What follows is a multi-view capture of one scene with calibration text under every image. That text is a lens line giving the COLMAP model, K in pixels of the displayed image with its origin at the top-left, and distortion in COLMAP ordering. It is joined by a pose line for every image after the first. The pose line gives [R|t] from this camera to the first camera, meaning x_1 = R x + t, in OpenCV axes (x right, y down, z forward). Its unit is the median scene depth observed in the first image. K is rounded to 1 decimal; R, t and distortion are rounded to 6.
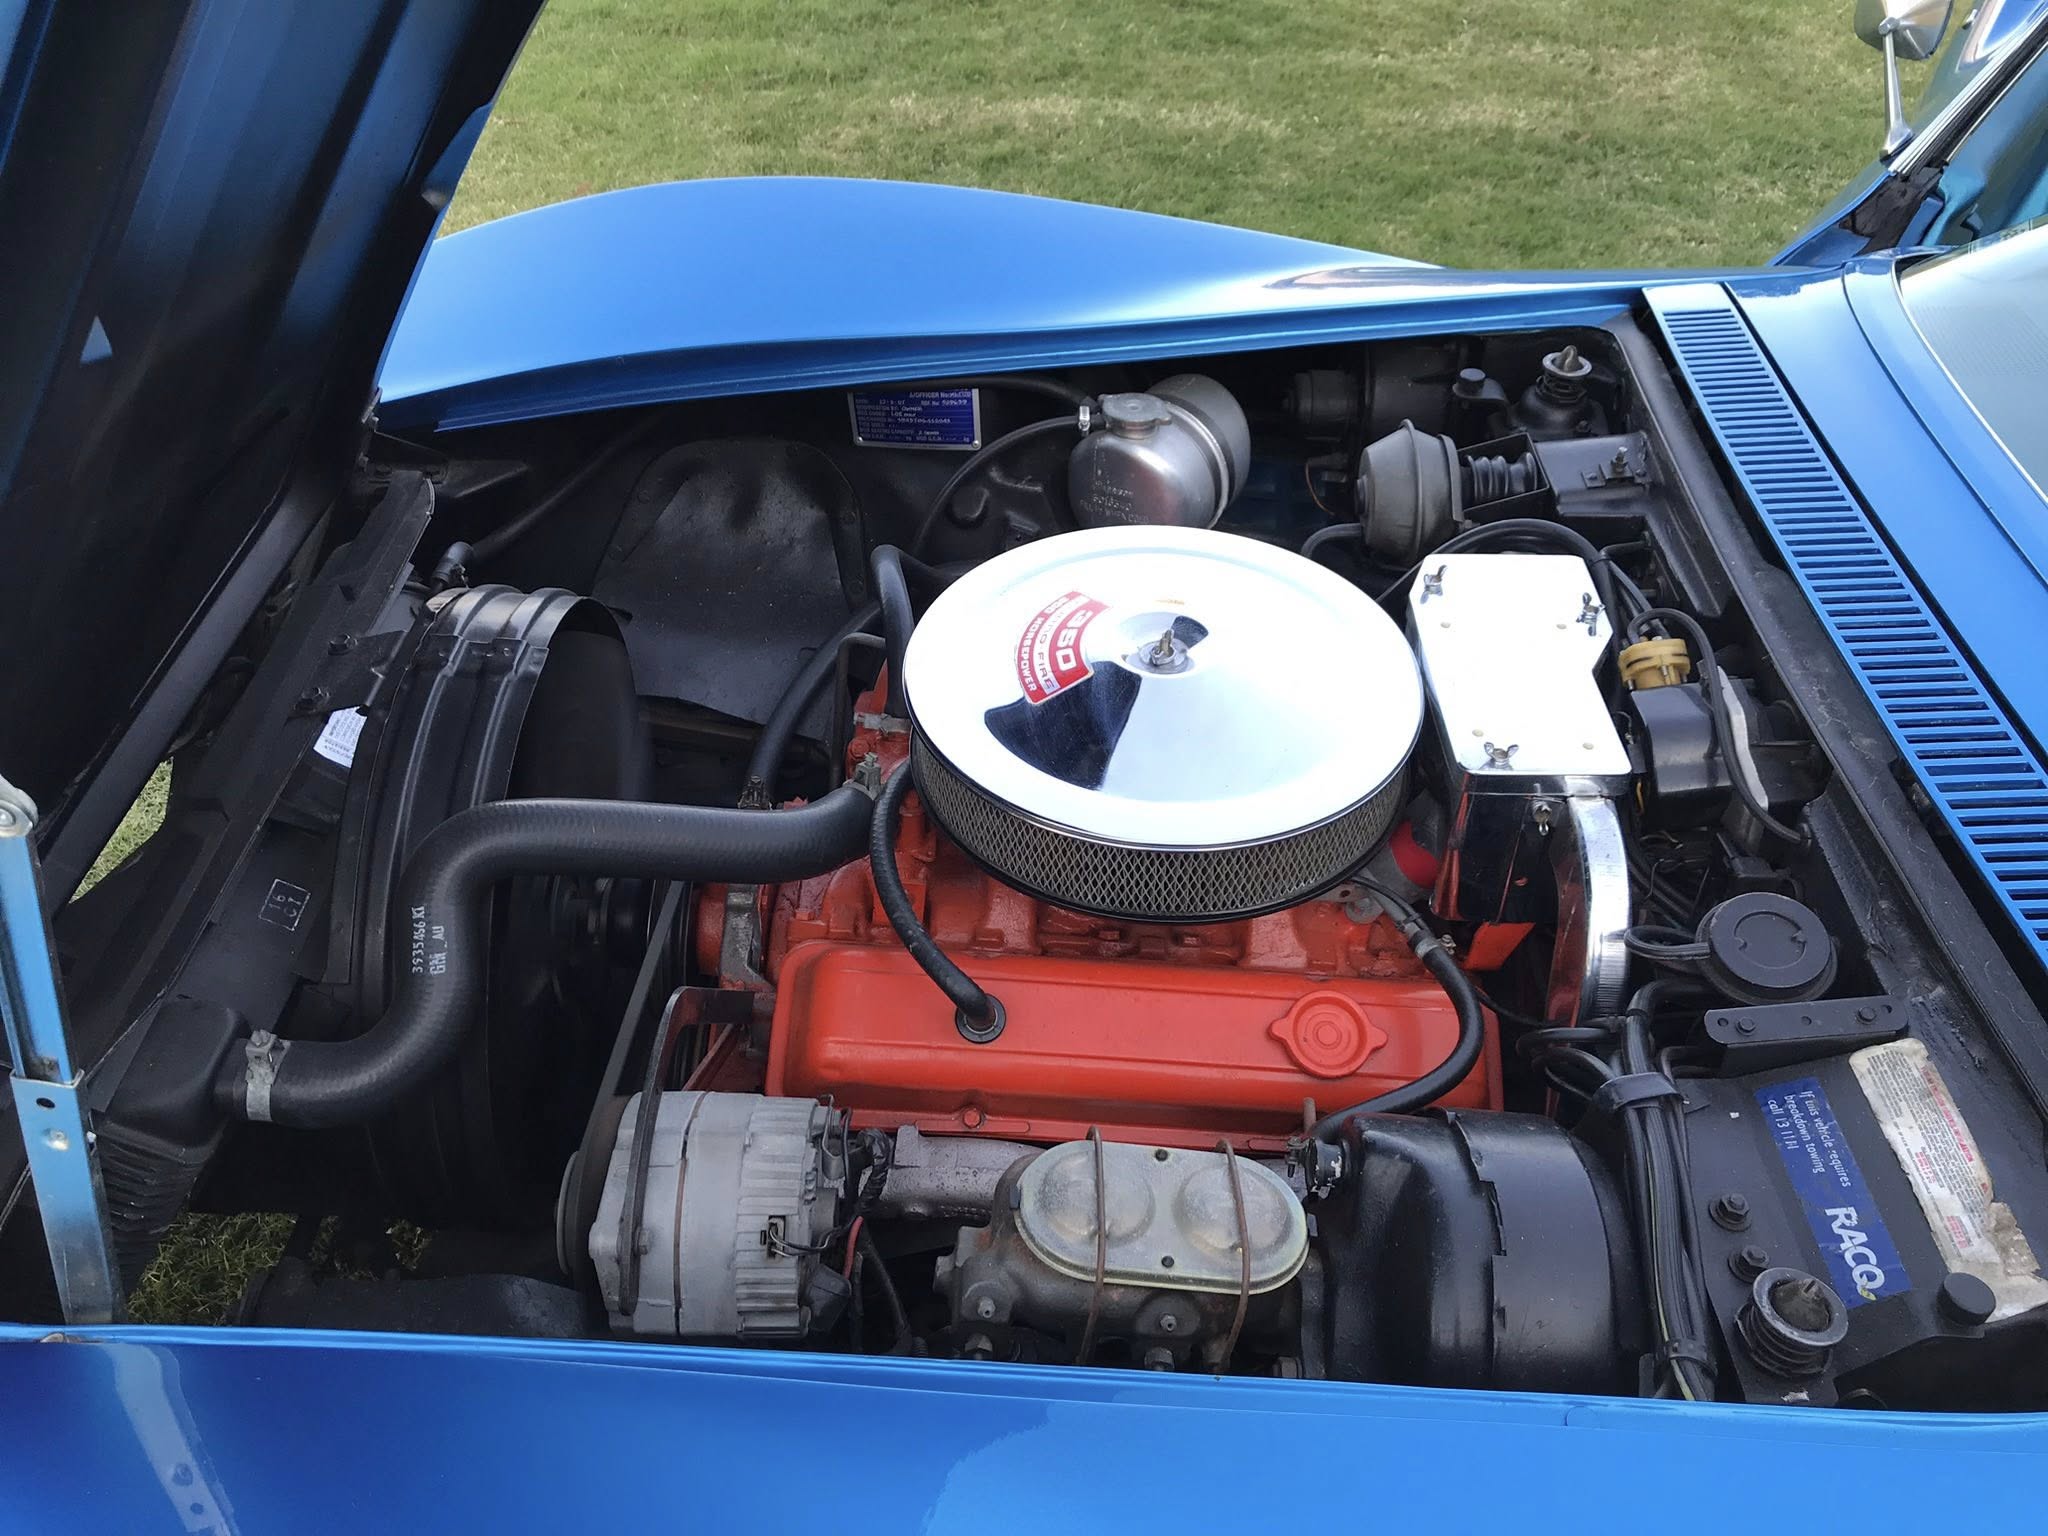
lens RADIAL K [[1687.0, 0, 1025.4], [0, 1687.0, 764.7], [0, 0, 1]] dist [0.025785, -0.026432]
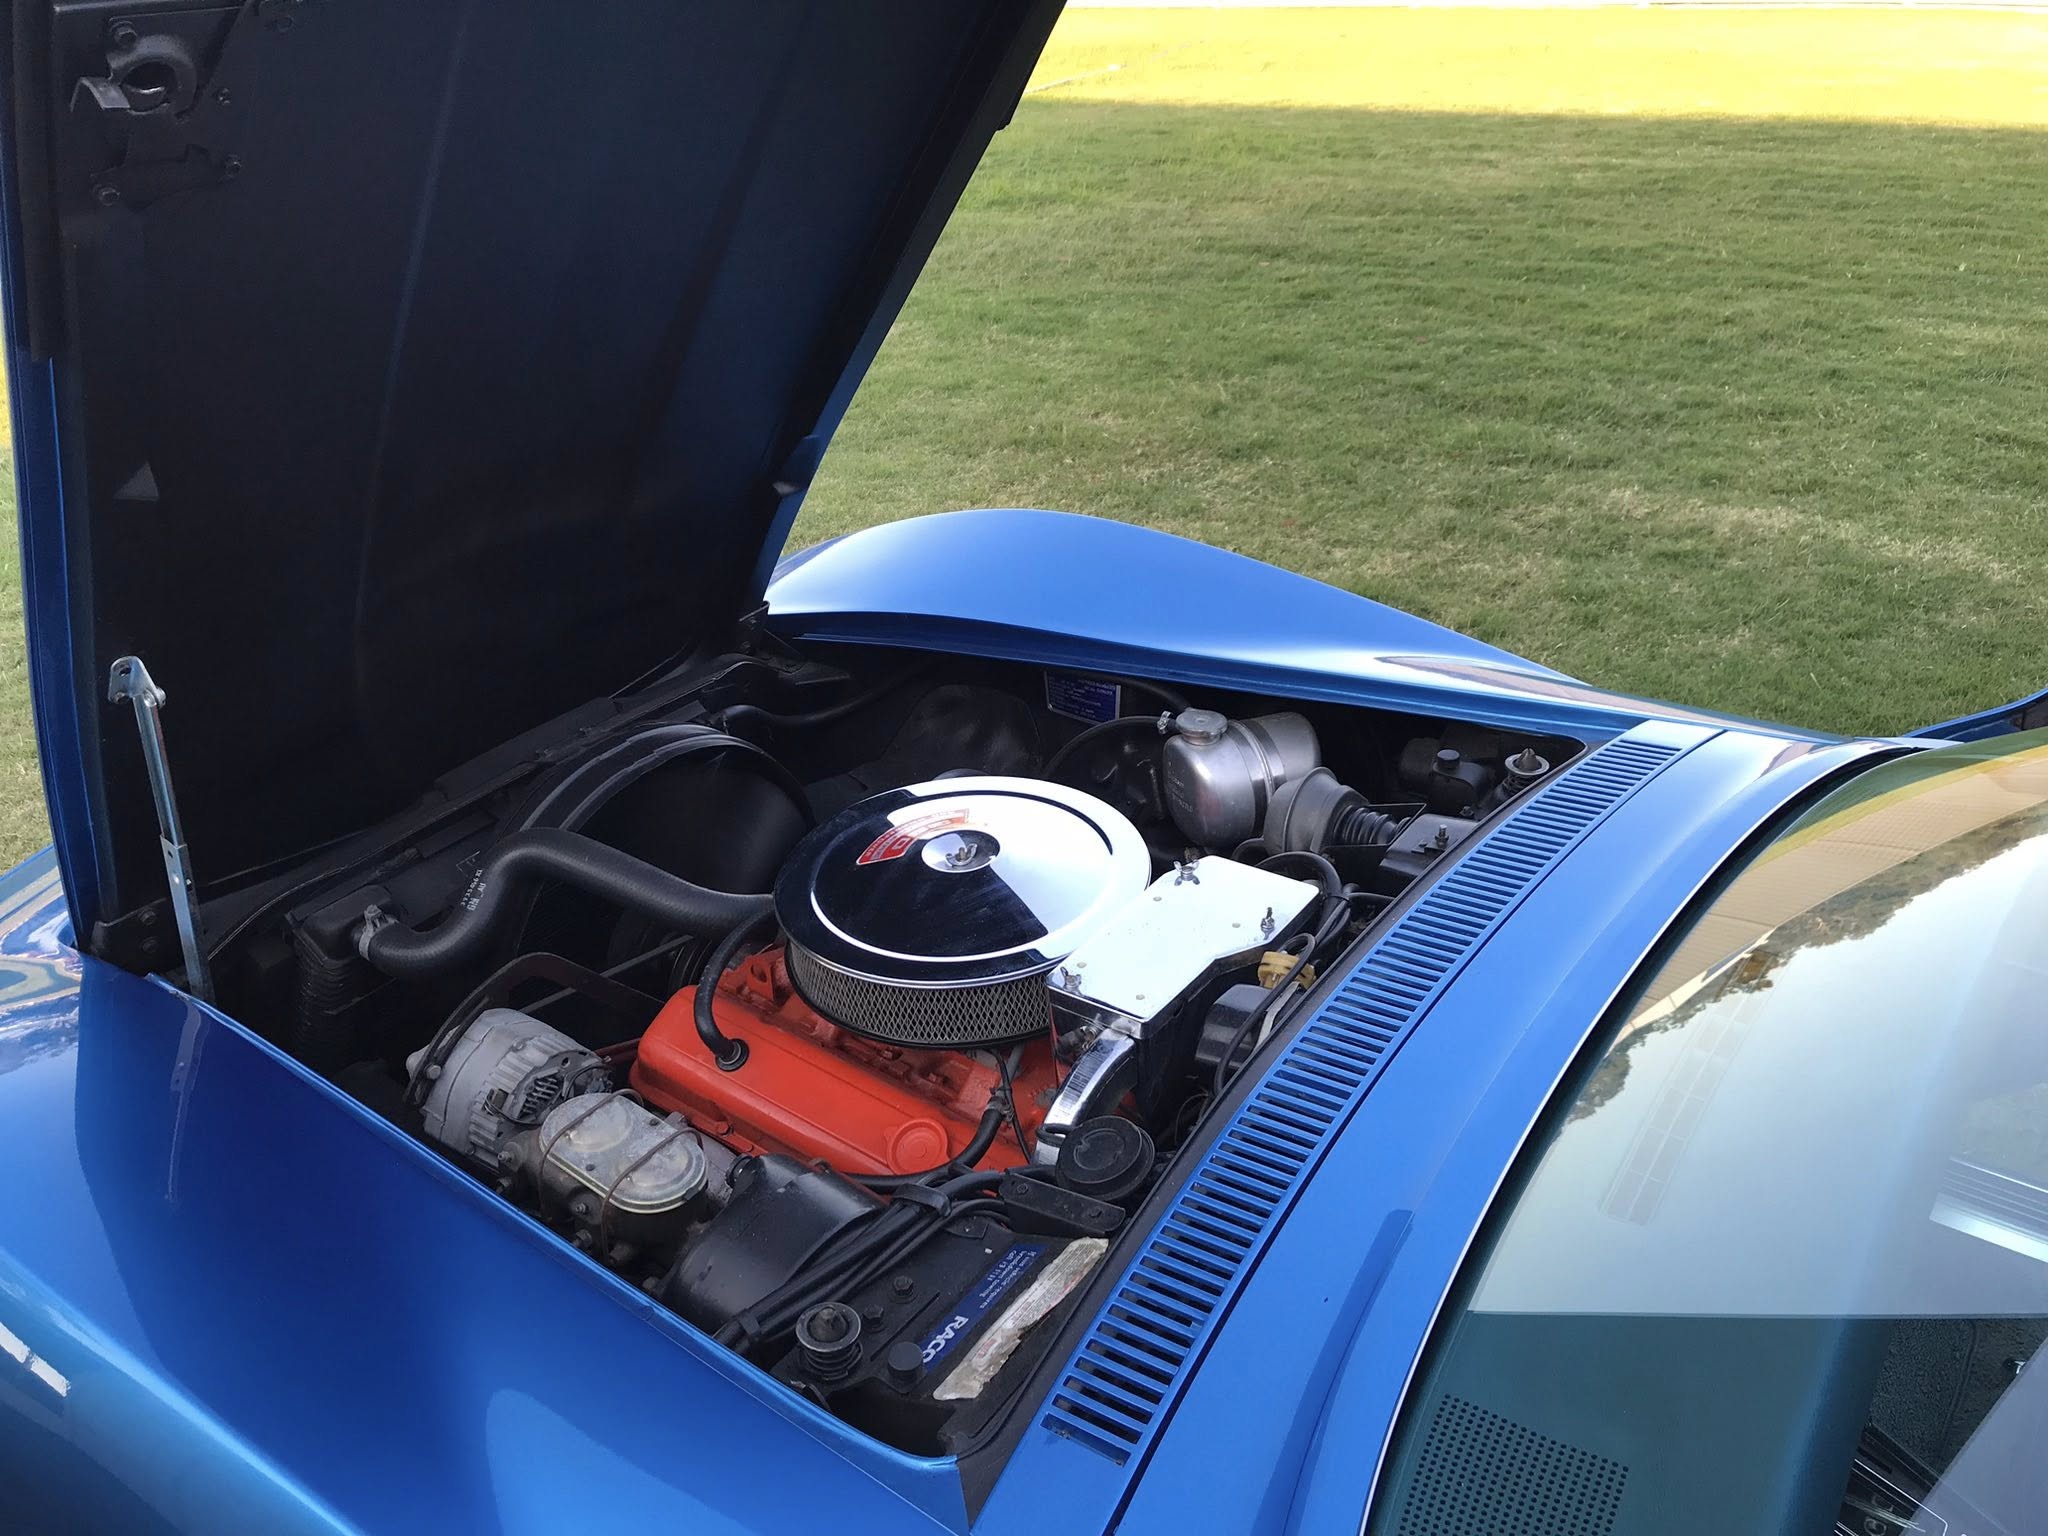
lens RADIAL K [[1687.0, 0, 1019.2], [0, 1687.0, 768.1], [0, 0, 1]] dist [0.025785, -0.026432]
pose [[0.810479, 0.226896, -0.540039, 0.918919], [-0.323229, 0.942100, -0.089274, -0.032444], [0.488516, 0.246911, 0.836892, -0.158220]]
